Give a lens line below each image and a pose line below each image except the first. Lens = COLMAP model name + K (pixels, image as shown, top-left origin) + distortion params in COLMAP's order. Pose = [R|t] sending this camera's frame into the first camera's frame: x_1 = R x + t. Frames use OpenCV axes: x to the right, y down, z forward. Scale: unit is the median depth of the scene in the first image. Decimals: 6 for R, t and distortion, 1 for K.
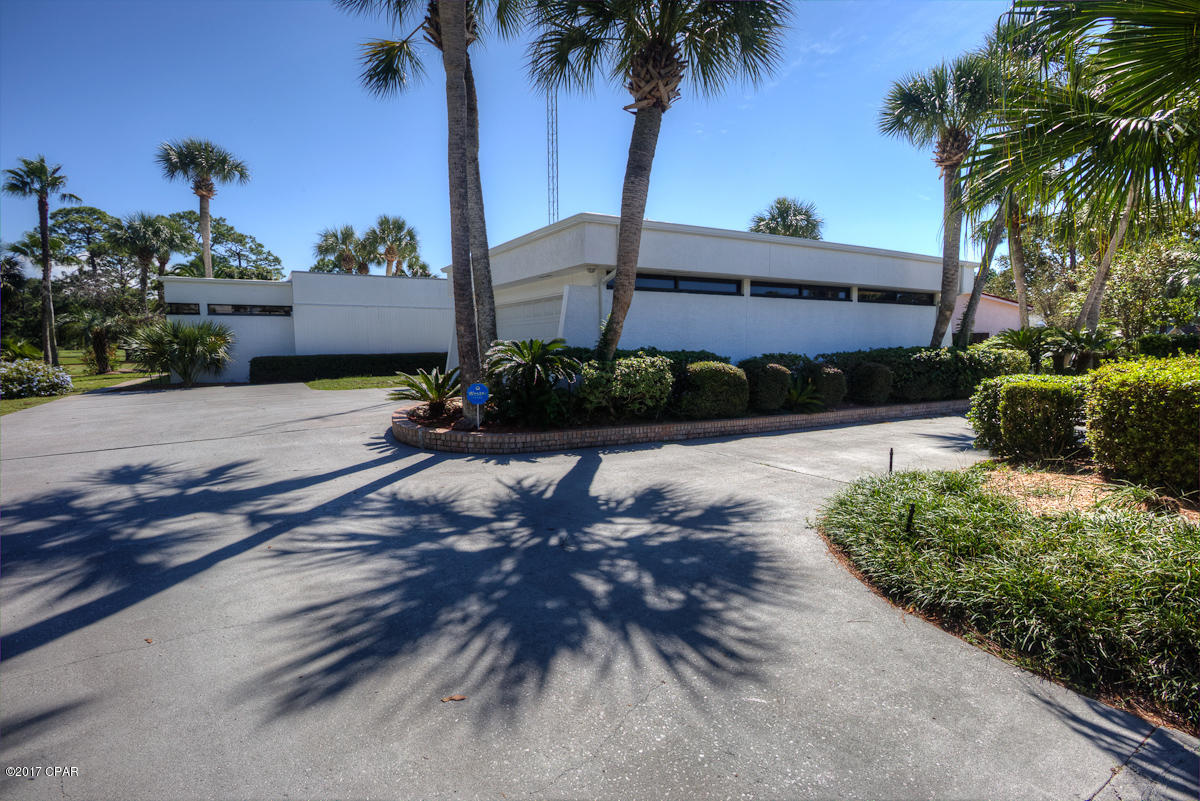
lens RADIAL K [[595.2, 0, 592.3], [0, 595.2, 402.8], [0, 0, 1]] dist [-0.015788, -0.000274]
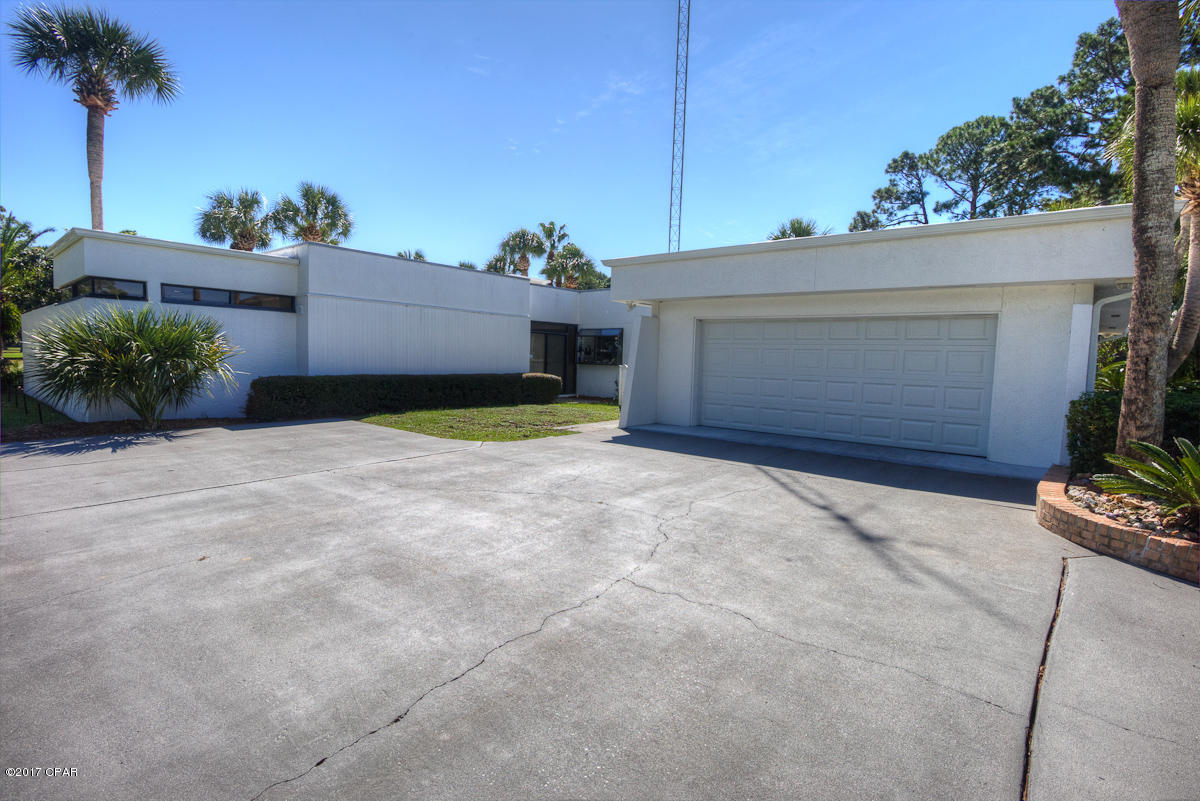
lens RADIAL K [[595.2, 0, 595.9], [0, 595.2, 399.1], [0, 0, 1]] dist [-0.015788, -0.000274]
pose [[0.945873, 0.012041, 0.324313, -0.410638], [-0.003355, 0.999621, -0.027331, -0.036963], [-0.324519, 0.024763, 0.945555, 0.297366]]
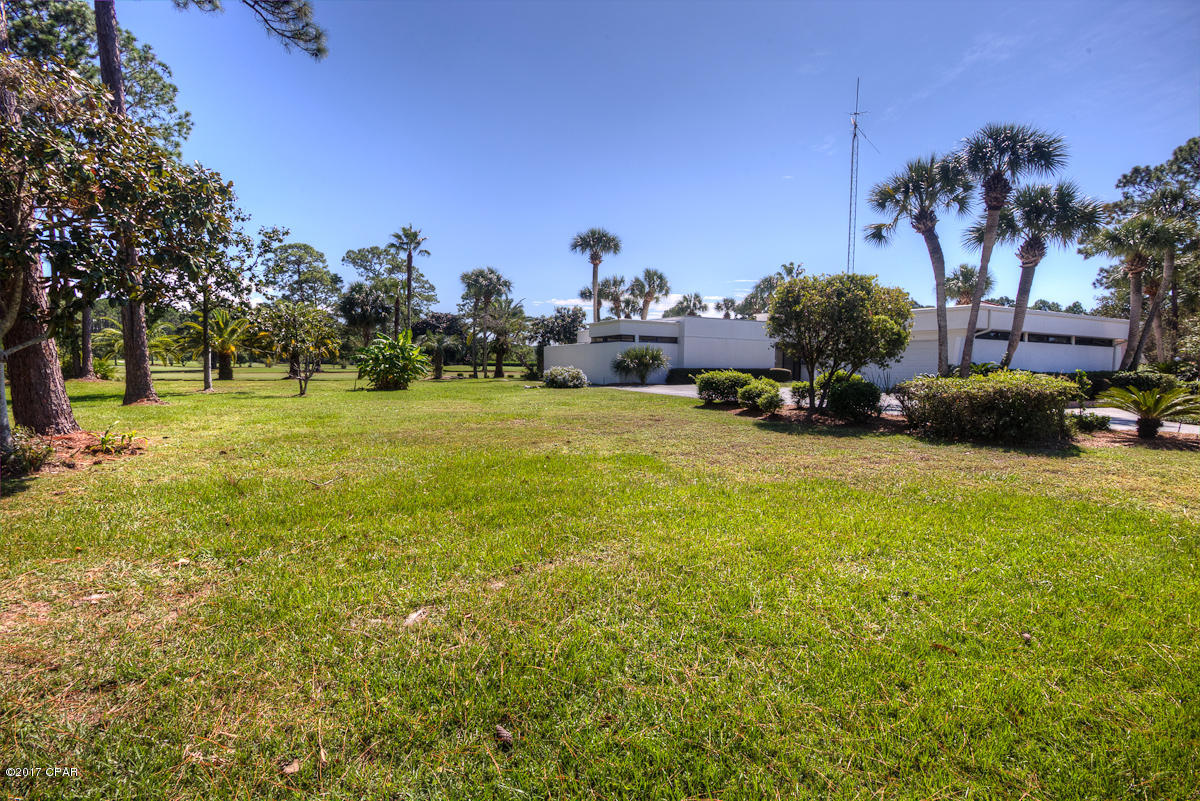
lens RADIAL K [[595.2, 0, 601.5], [0, 595.2, 397.9], [0, 0, 1]] dist [-0.015788, -0.000274]
pose [[0.997825, 0.023562, -0.061558, -0.615947], [-0.026285, 0.998694, -0.043802, 0.076214], [0.060445, 0.045324, 0.997142, -0.608580]]
